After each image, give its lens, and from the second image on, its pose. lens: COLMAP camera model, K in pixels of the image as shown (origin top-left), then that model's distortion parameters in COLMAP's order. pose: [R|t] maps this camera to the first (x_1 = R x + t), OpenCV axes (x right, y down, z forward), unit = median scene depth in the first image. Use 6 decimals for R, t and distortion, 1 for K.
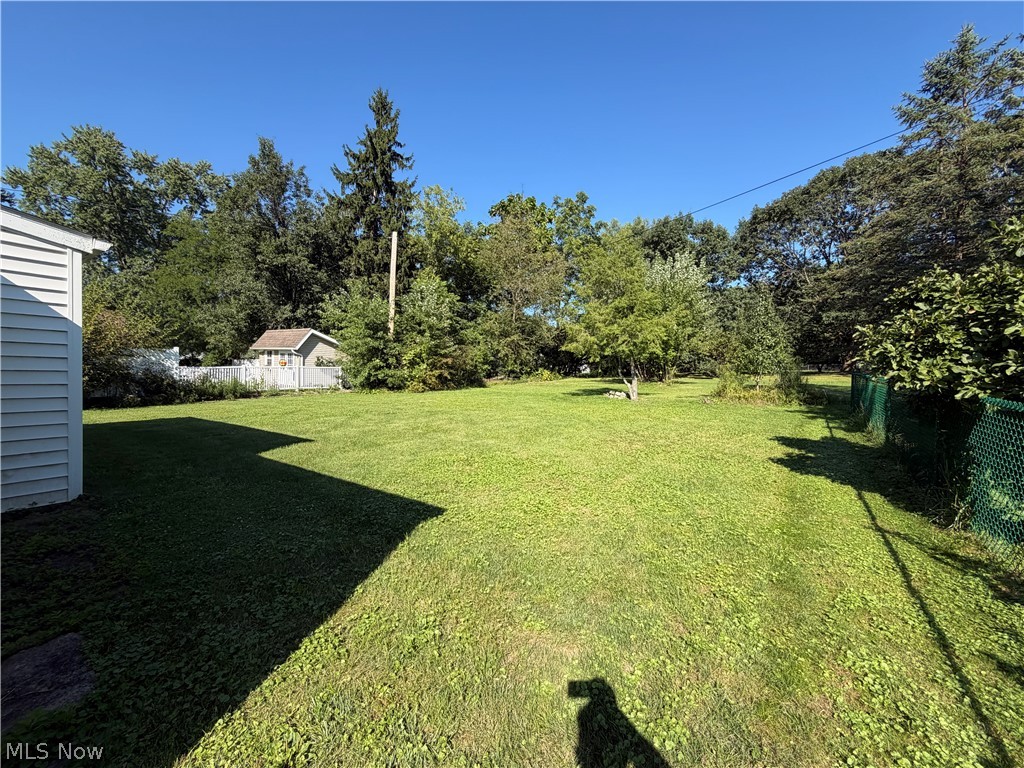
lens RADIAL K [[409.4, 0, 509.6], [0, 409.4, 382.9], [0, 0, 1]] dist [0.000250, 0.000212]
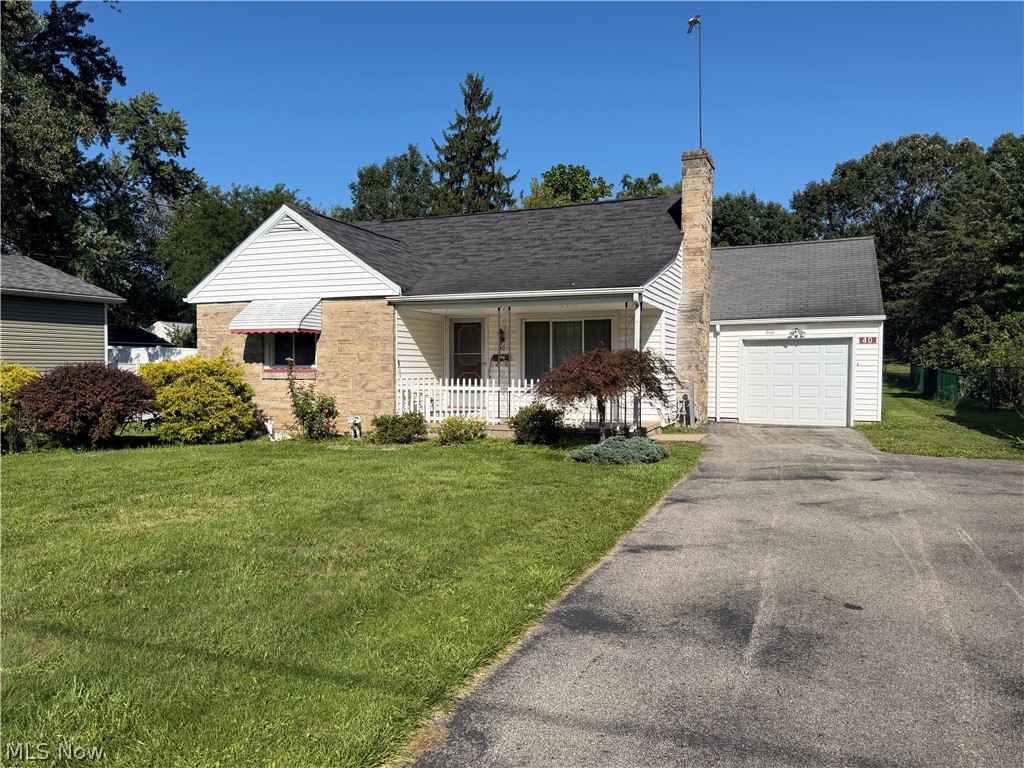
lens RADIAL K [[735.2, 0, 512.0], [0, 735.2, 384.0], [0, 0, 1]] dist [0.120381, -0.189918]
pose [[0.977752, -0.026125, 0.208129, -0.604909], [0.026606, 0.999646, 0.000487, 0.008188], [-0.208068, 0.005061, 0.978101, -0.716671]]
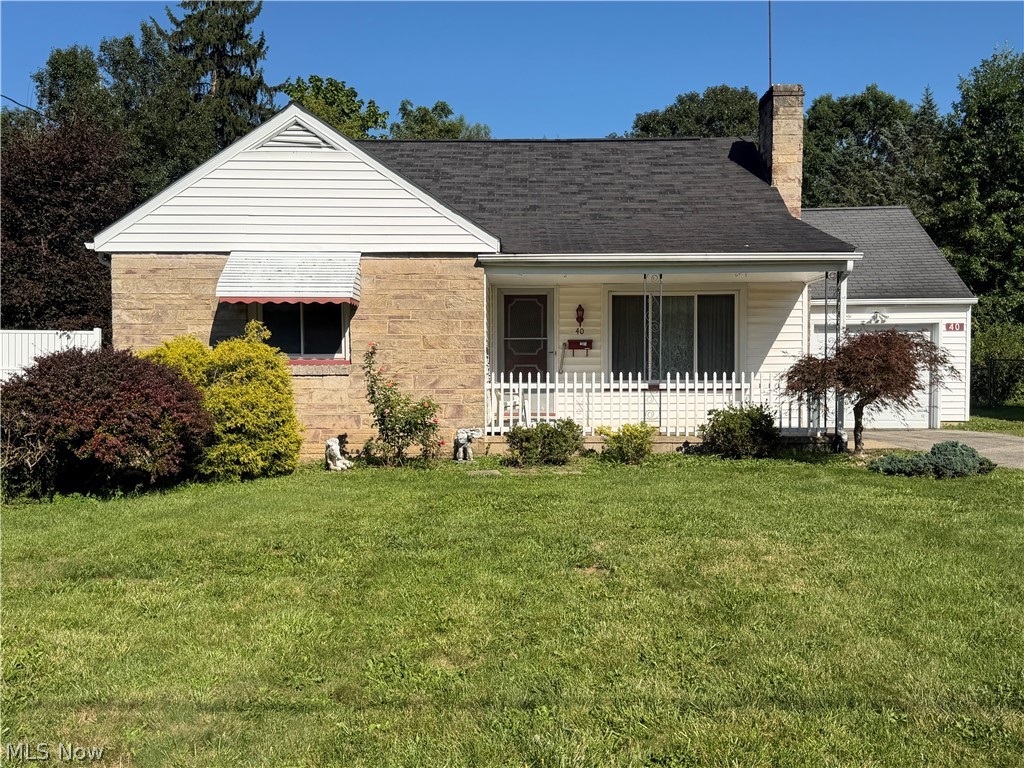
lens RADIAL K [[995.3, 0, 515.7], [0, 995.3, 391.9], [0, 0, 1]] dist [0.163379, -0.307734]
pose [[0.828917, -0.037505, 0.558113, -0.842297], [0.033832, 0.999285, 0.016904, 0.003708], [-0.558348, 0.004870, 0.829593, -0.599584]]
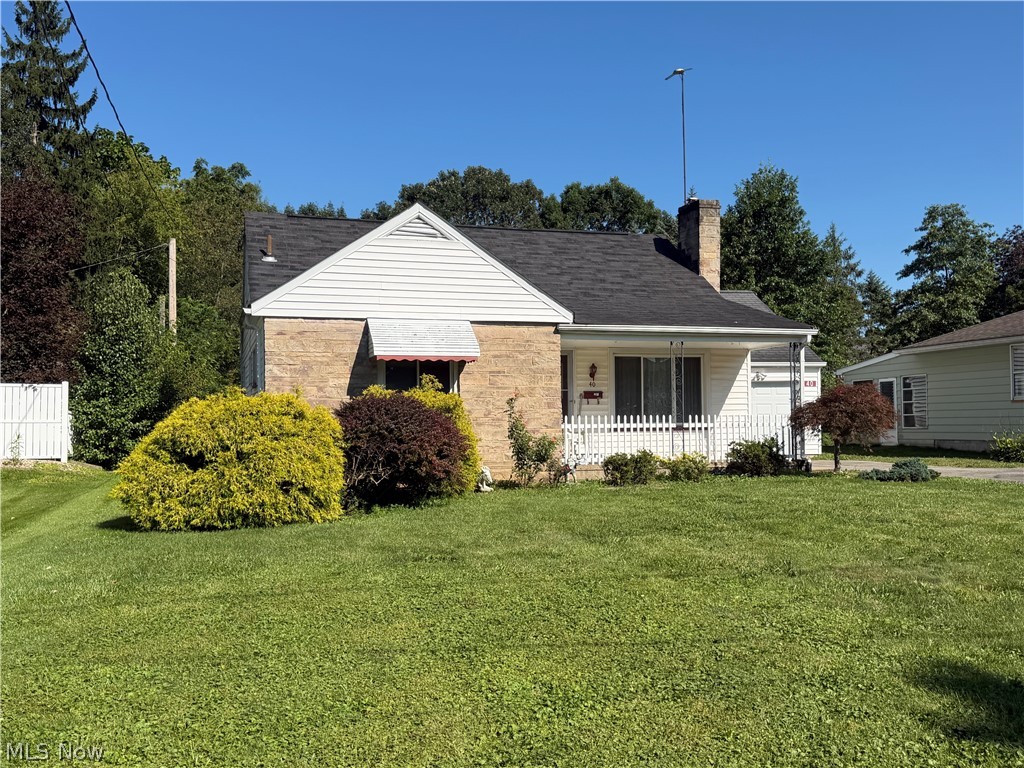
lens RADIAL K [[995.3, 0, 515.7], [0, 995.3, 391.9], [0, 0, 1]] dist [0.163379, -0.307734]
pose [[0.621406, -0.003977, 0.783478, -1.094163], [0.042367, 0.998695, -0.028534, 0.003627], [-0.782342, 0.050925, 0.620764, -0.551660]]
